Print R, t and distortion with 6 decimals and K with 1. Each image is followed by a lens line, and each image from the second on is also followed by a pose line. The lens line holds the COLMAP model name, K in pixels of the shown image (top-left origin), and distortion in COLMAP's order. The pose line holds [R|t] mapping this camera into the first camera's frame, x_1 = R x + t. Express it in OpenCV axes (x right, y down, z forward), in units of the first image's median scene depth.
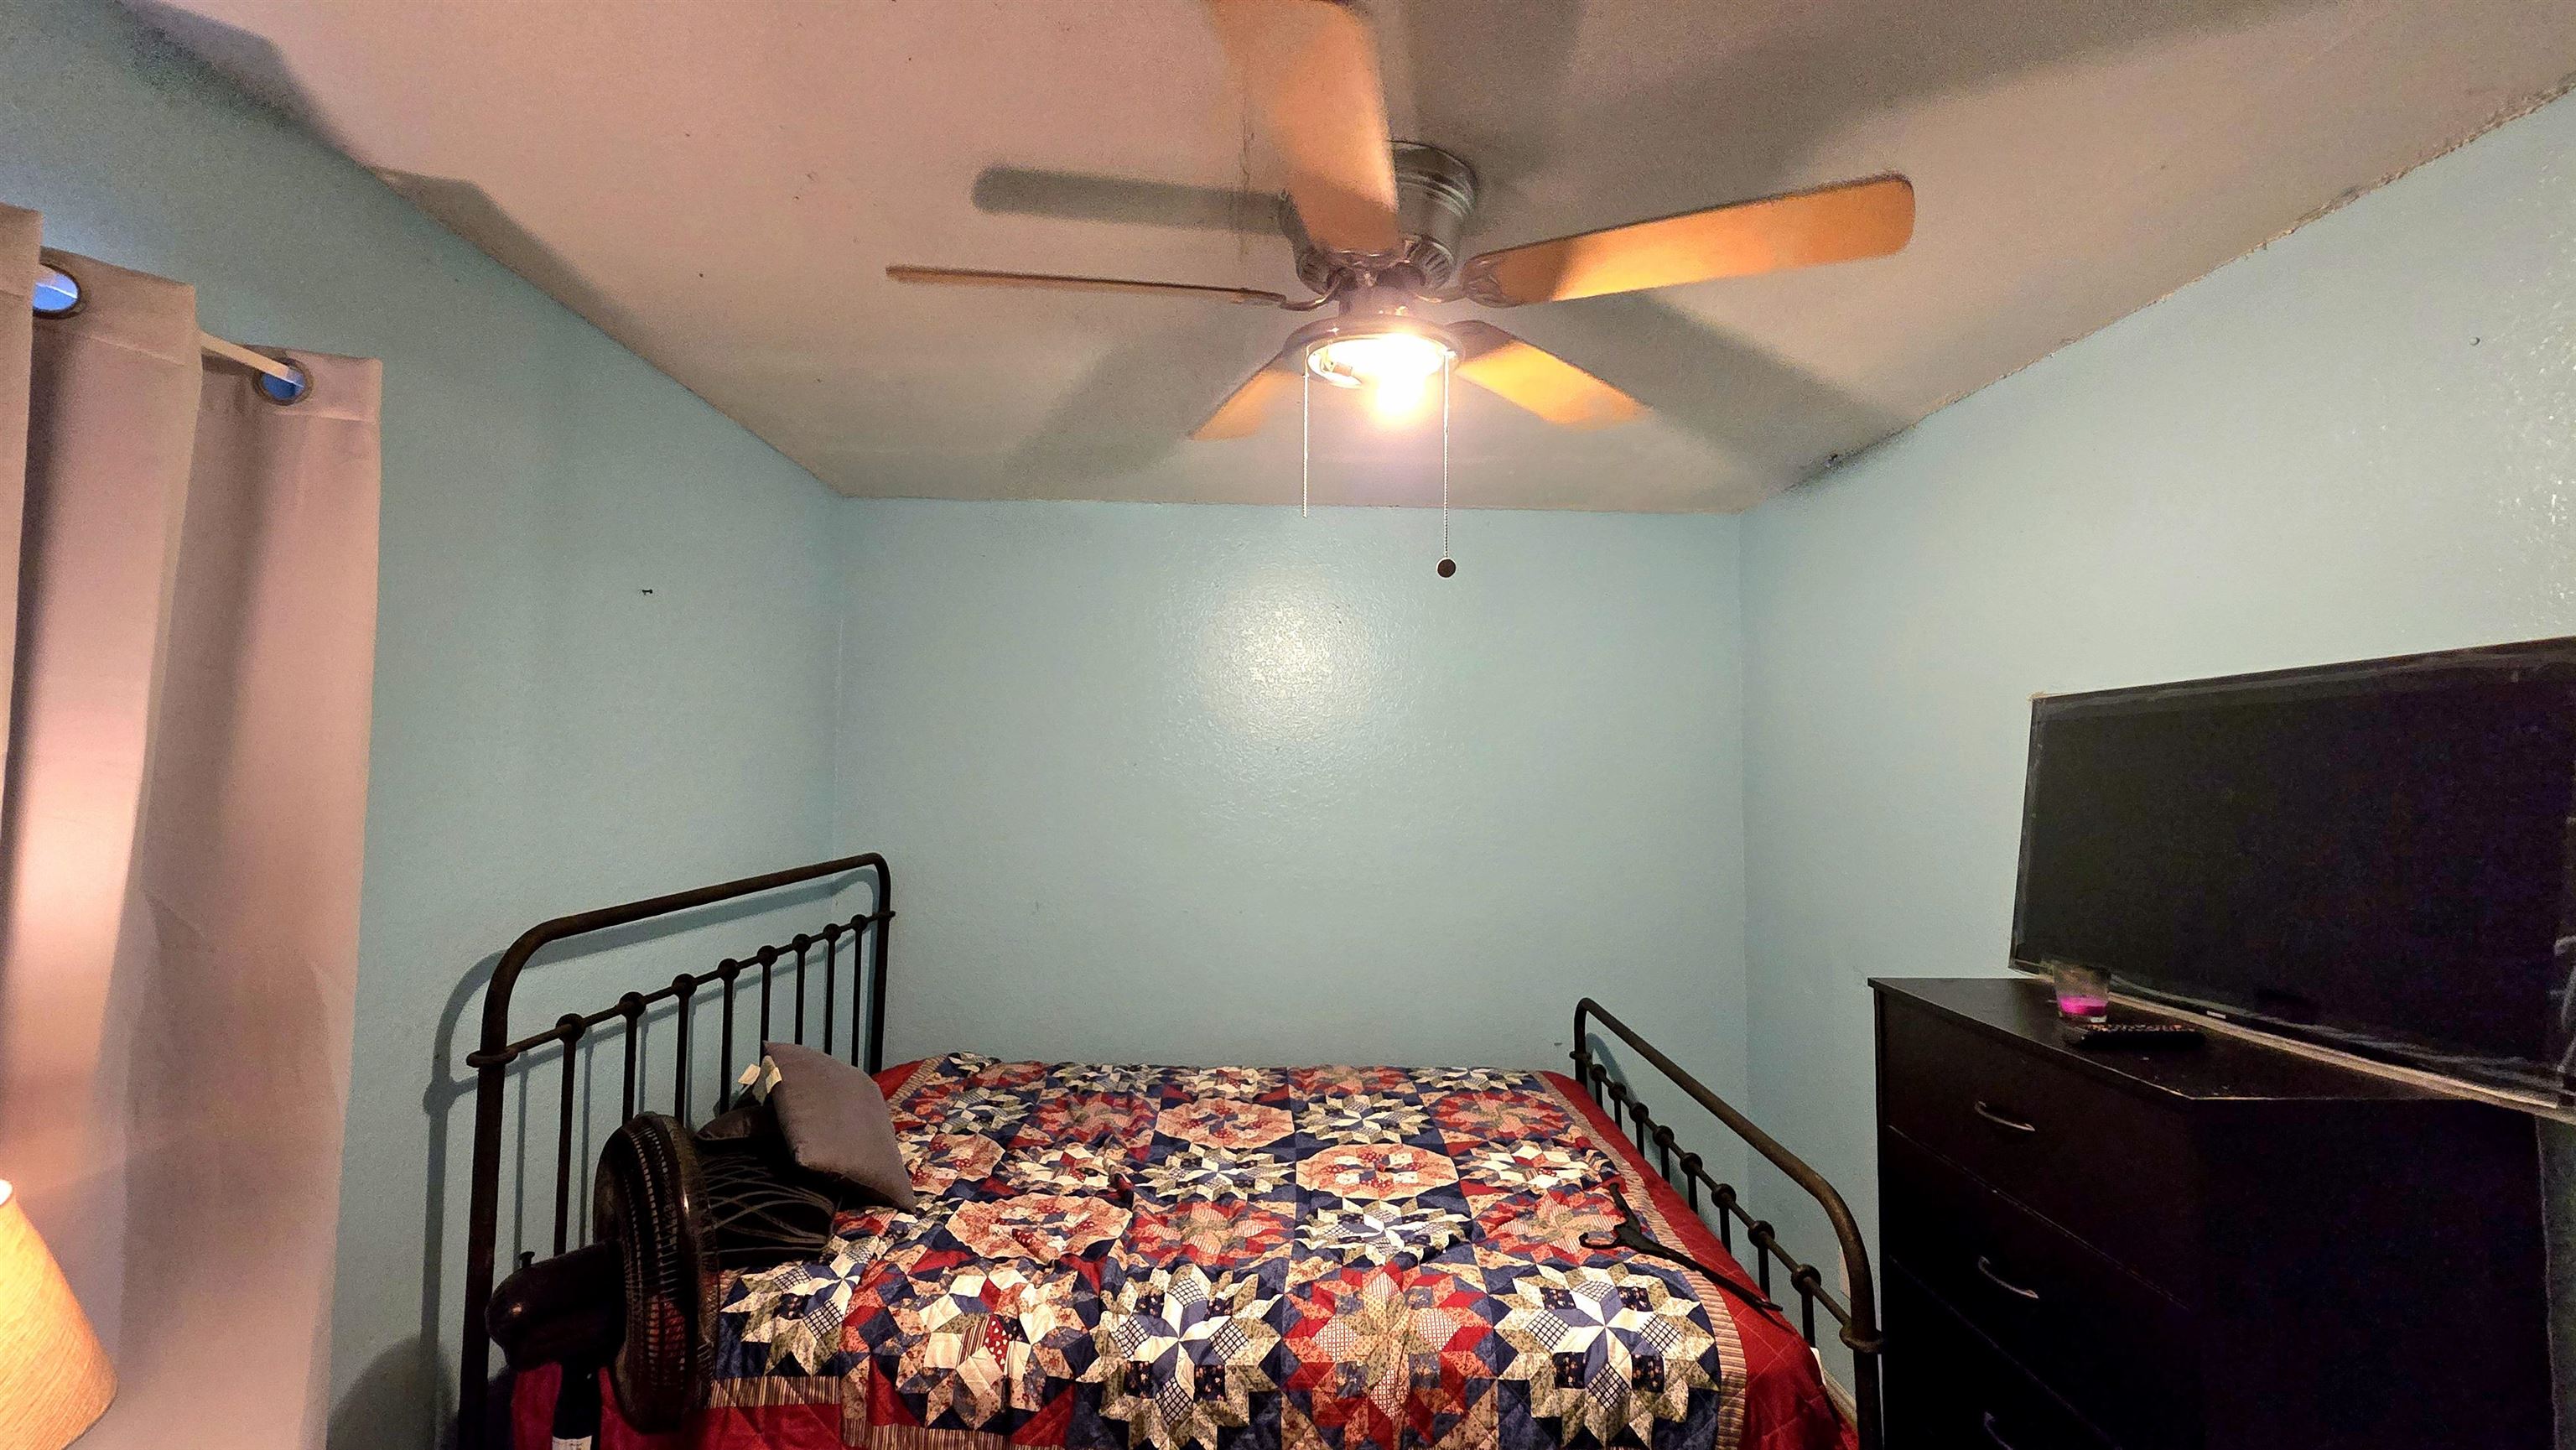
lens RADIAL K [[1052.4, 0, 1281.1], [0, 1052.4, 721.3], [0, 0, 1]] dist [-0.004467, 0.000416]
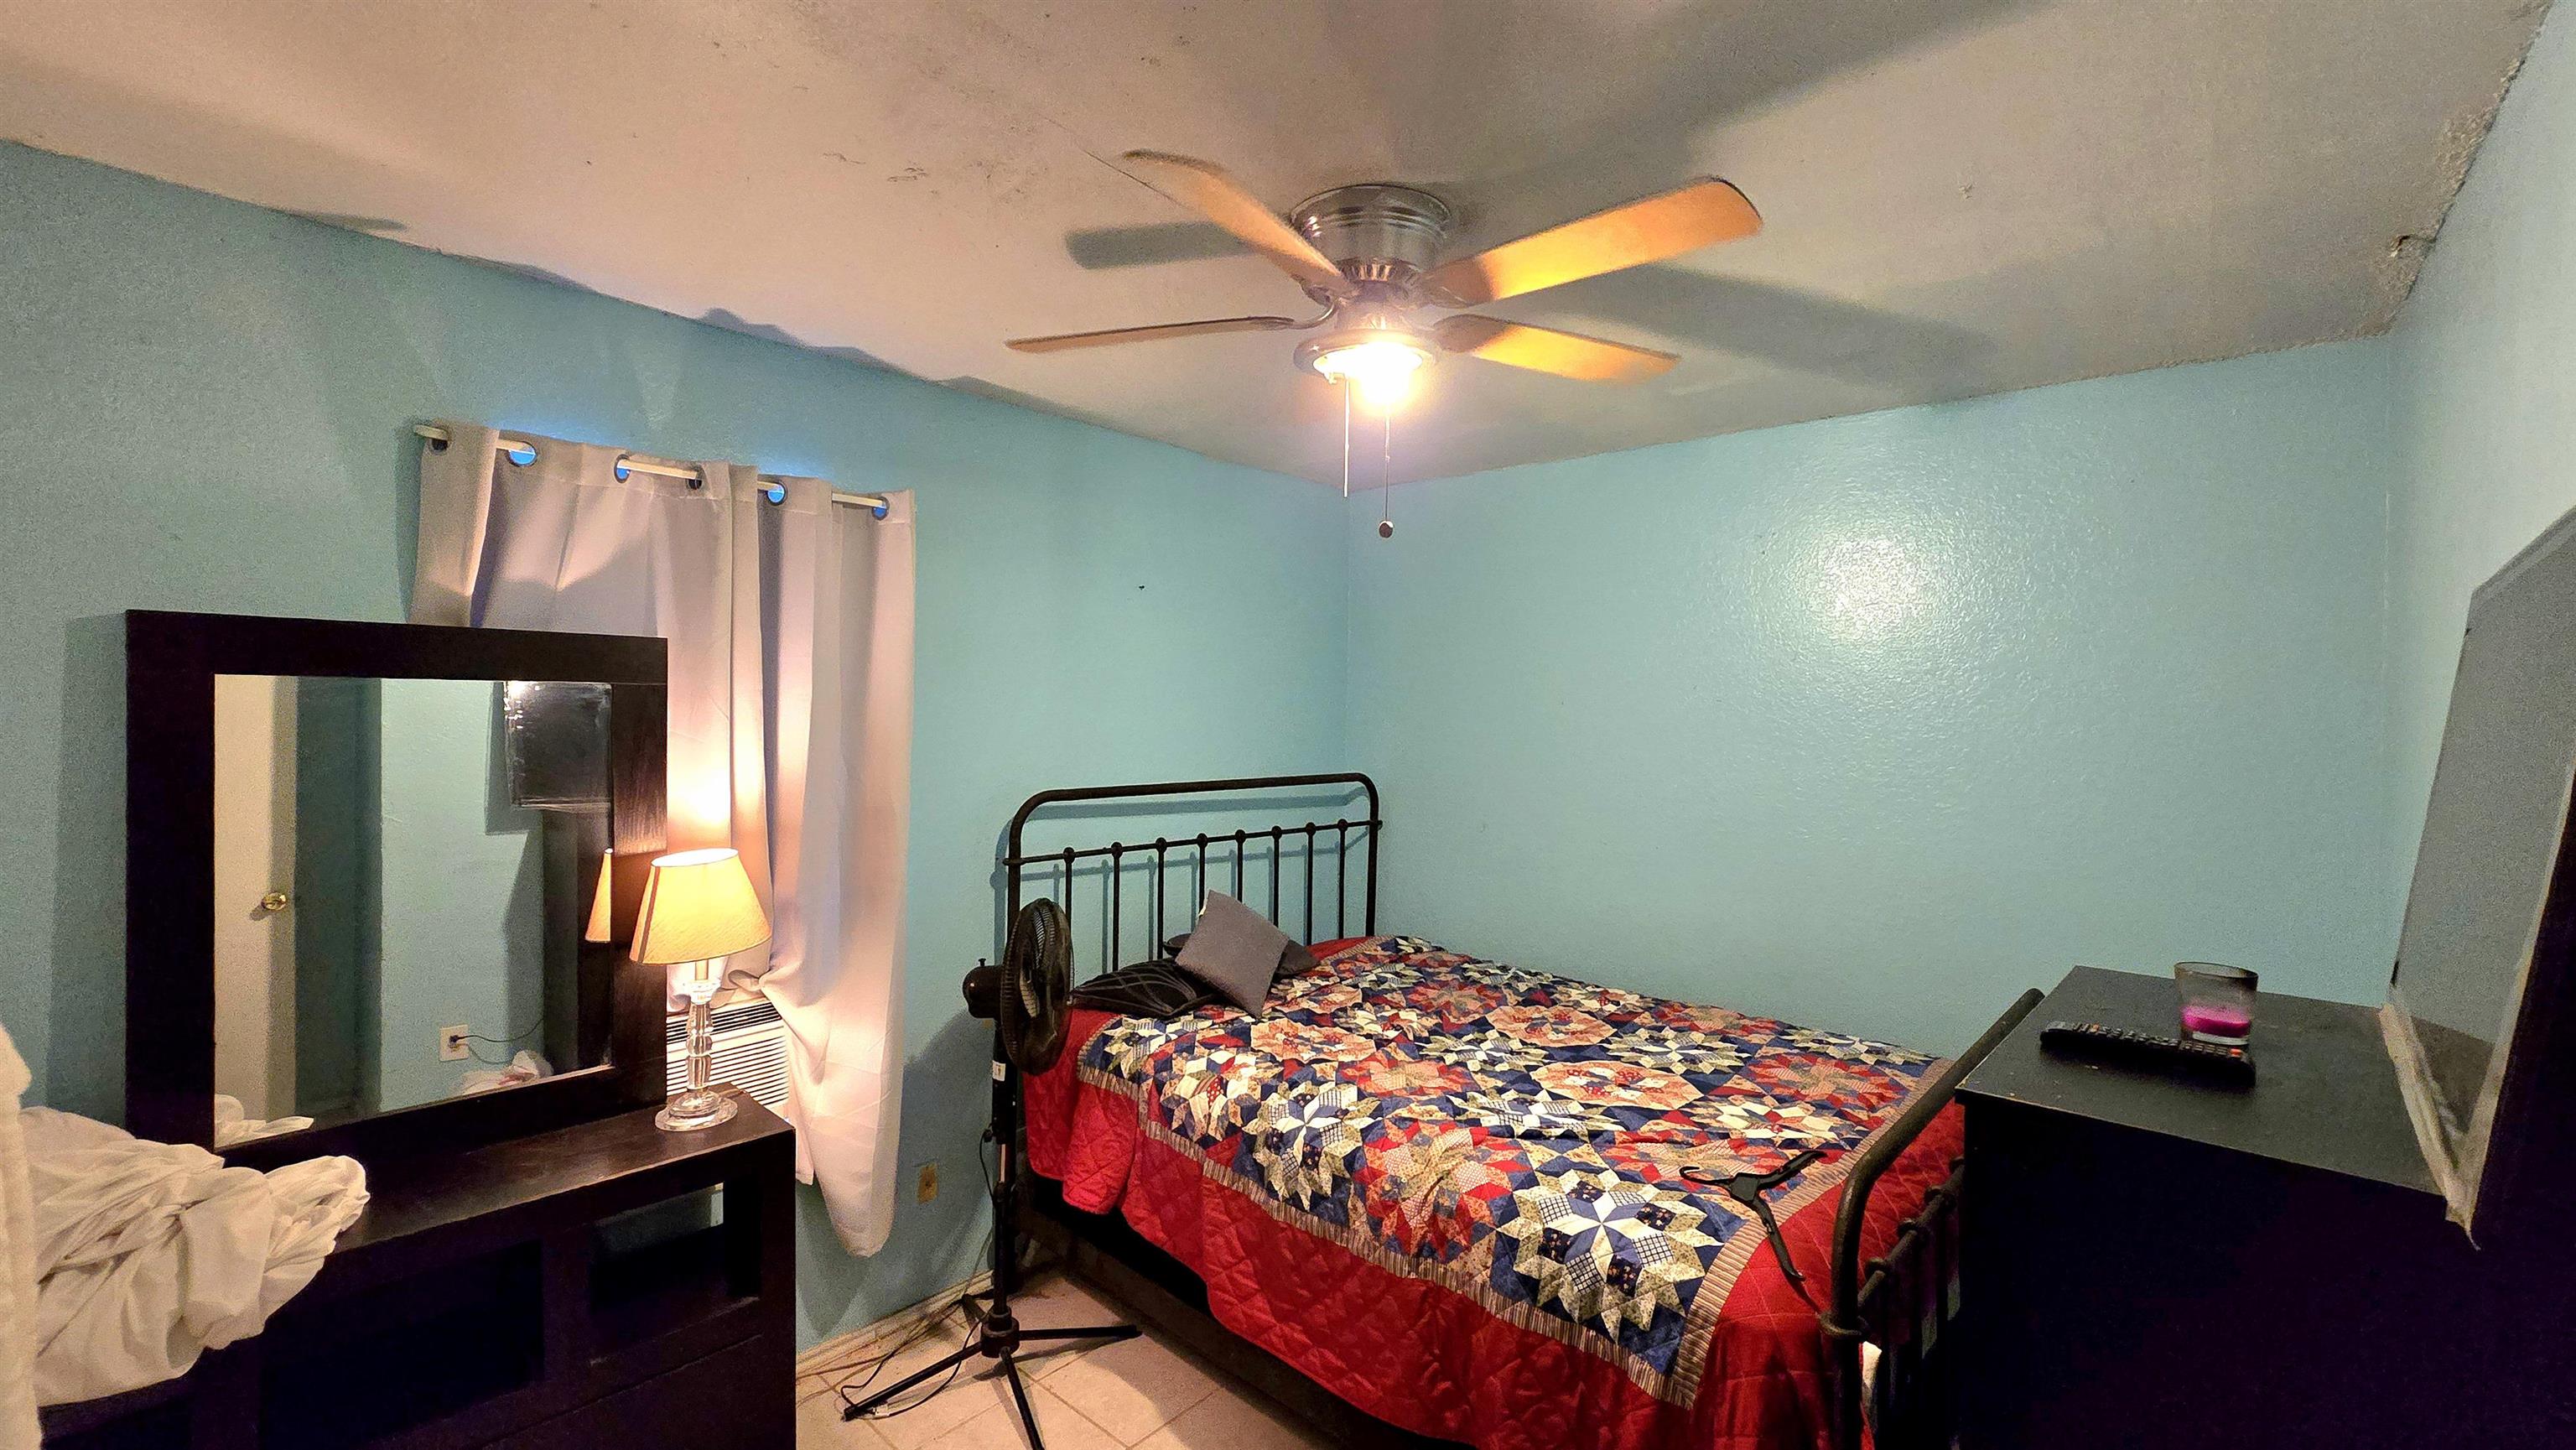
lens RADIAL K [[1052.4, 0, 1281.1], [0, 1052.4, 721.3], [0, 0, 1]] dist [-0.004467, 0.000416]
pose [[0.720820, 0.011299, -0.693031, 0.736224], [0.021657, 0.999012, 0.038813, 0.020265], [0.692784, -0.042986, 0.719863, 0.032197]]
